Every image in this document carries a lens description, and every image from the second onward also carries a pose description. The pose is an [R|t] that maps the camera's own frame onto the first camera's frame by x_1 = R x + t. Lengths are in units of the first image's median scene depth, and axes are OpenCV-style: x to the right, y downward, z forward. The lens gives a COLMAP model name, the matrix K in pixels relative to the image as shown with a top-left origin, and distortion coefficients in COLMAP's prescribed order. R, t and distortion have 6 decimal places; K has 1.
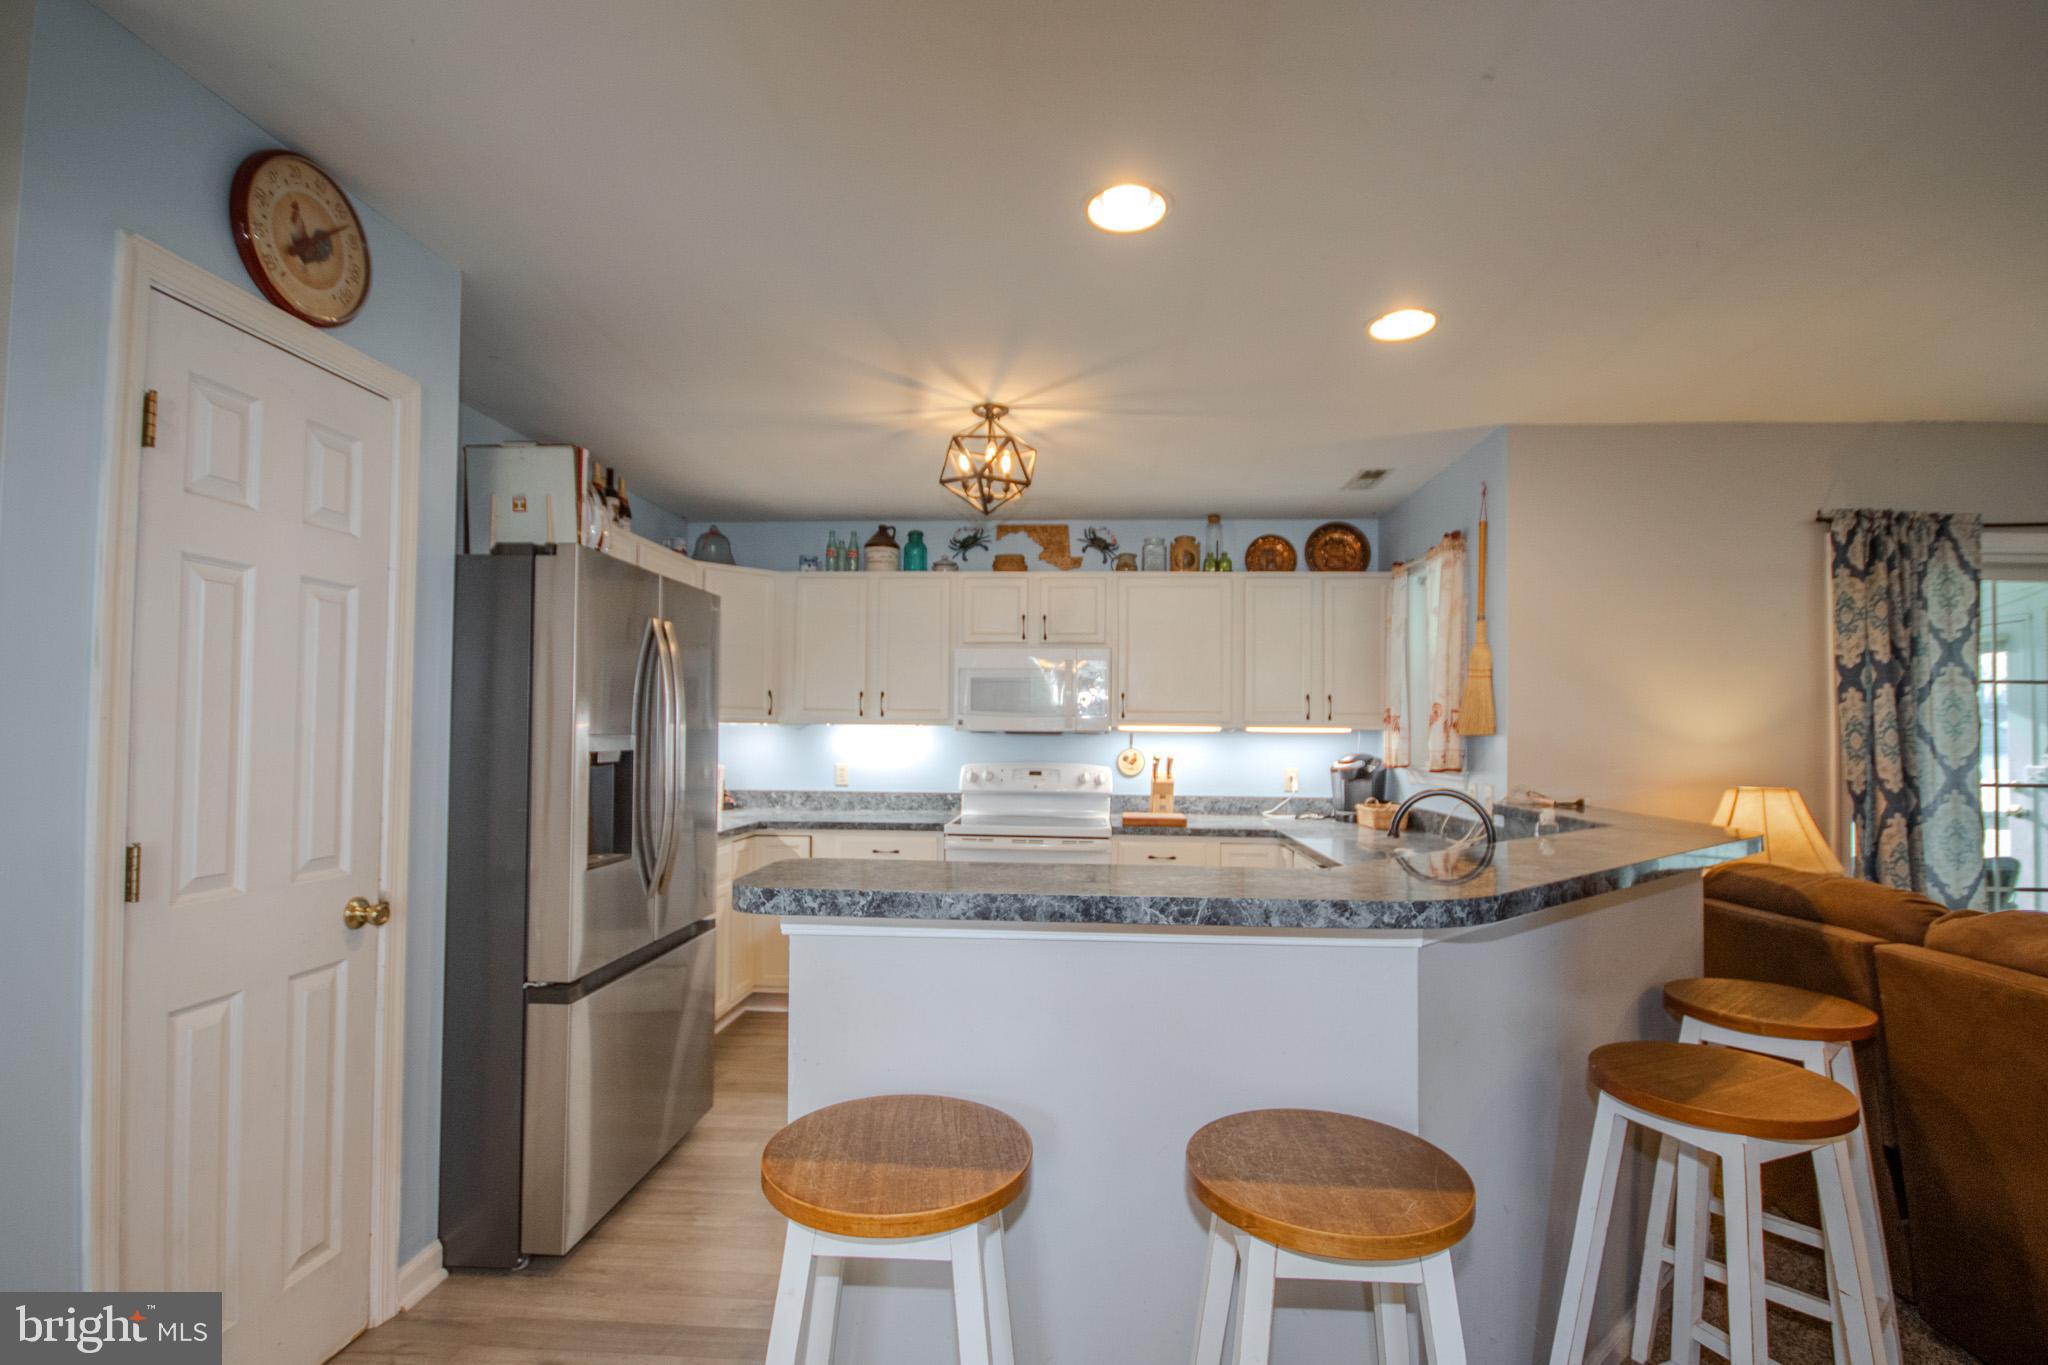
lens RADIAL K [[948.4, 0, 1036.3], [0, 948.4, 708.4], [0, 0, 1]] dist [-0.003126, -0.000678]
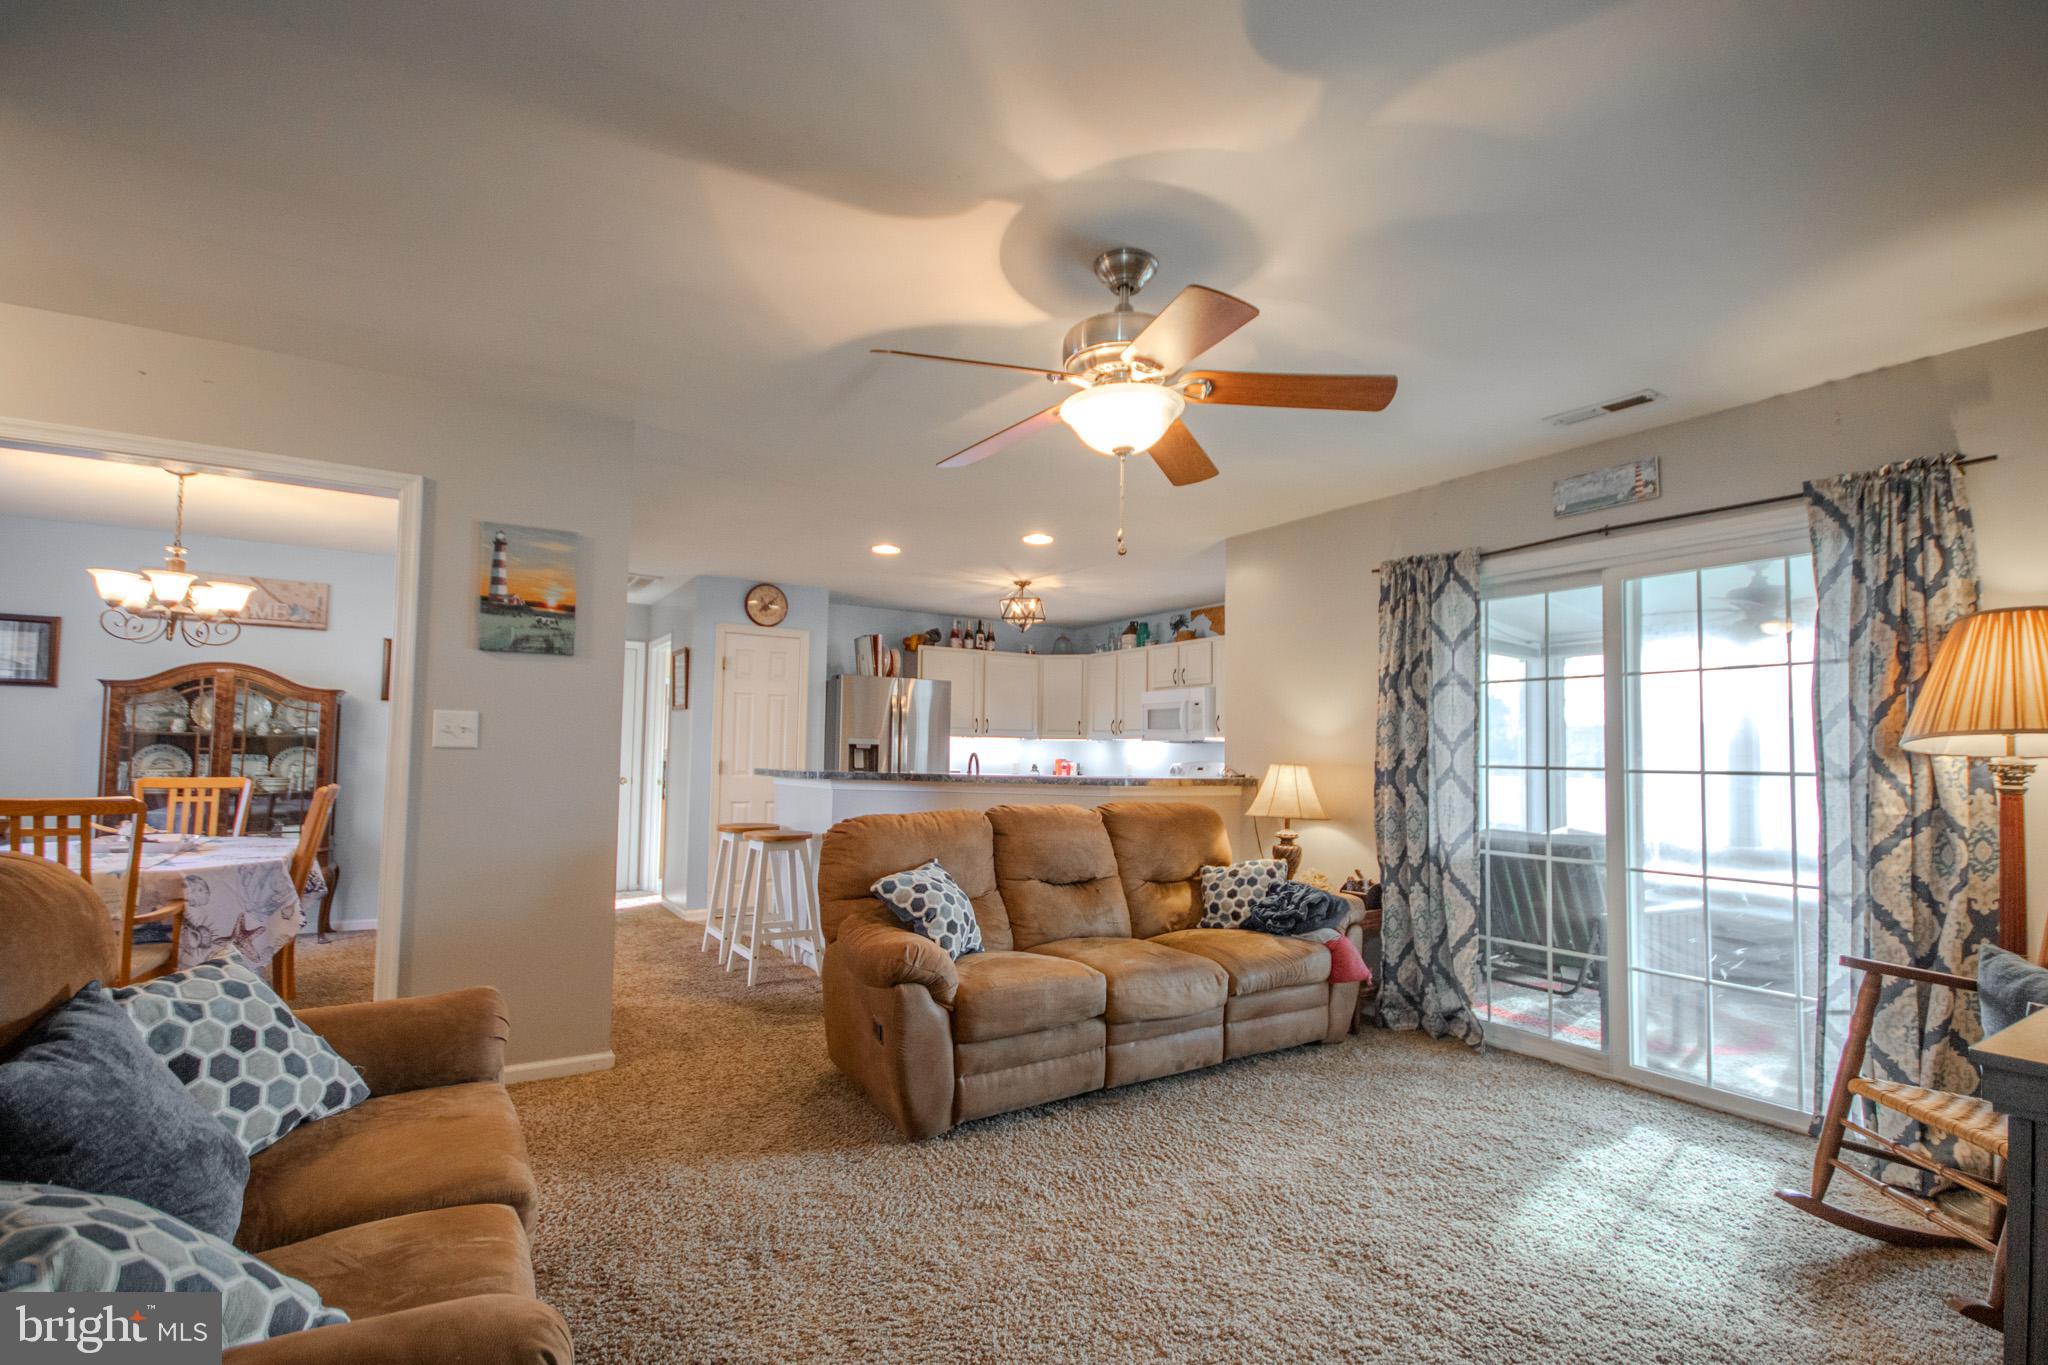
lens RADIAL K [[945.8, 0, 1025.4], [0, 945.8, 721.1], [0, 0, 1]] dist [0.001118, -0.000426]
pose [[0.584567, -0.033176, -0.810667, 1.643087], [0.010671, 0.999392, -0.033205, 0.056926], [0.811275, 0.010761, 0.584565, -0.203986]]
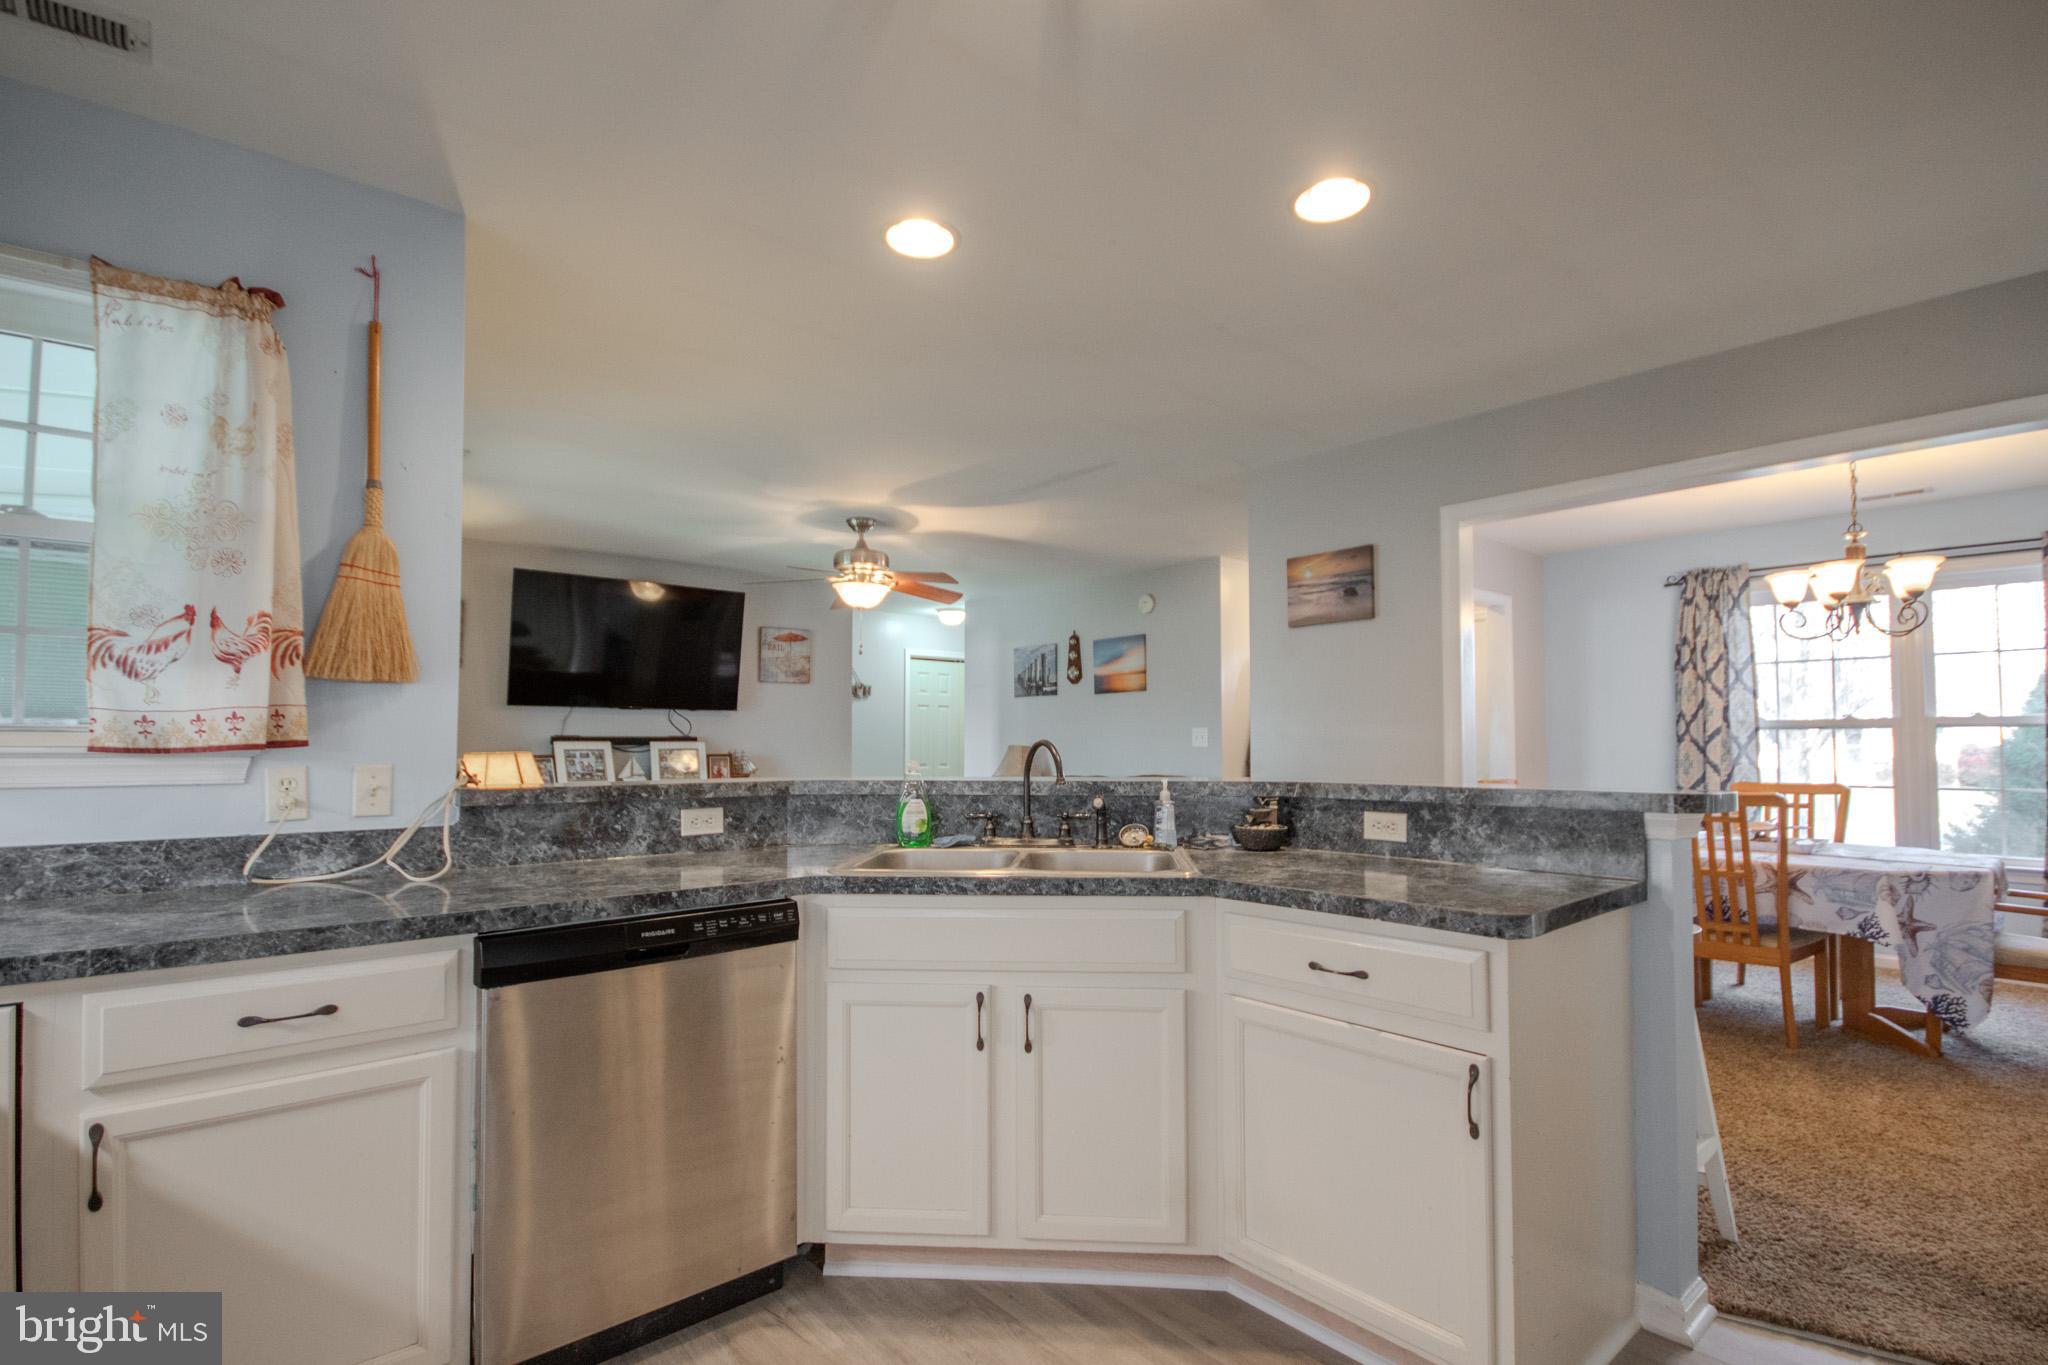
lens RADIAL K [[966.9, 0, 1043.4], [0, 966.9, 707.2], [0, 0, 1]] dist [-0.003018, -0.001734]
pose [[-0.713388, 0.015762, 0.700592, -0.273859], [-0.025446, 0.998505, -0.048375, 0.067517], [-0.700307, -0.052337, -0.711921, 1.229950]]
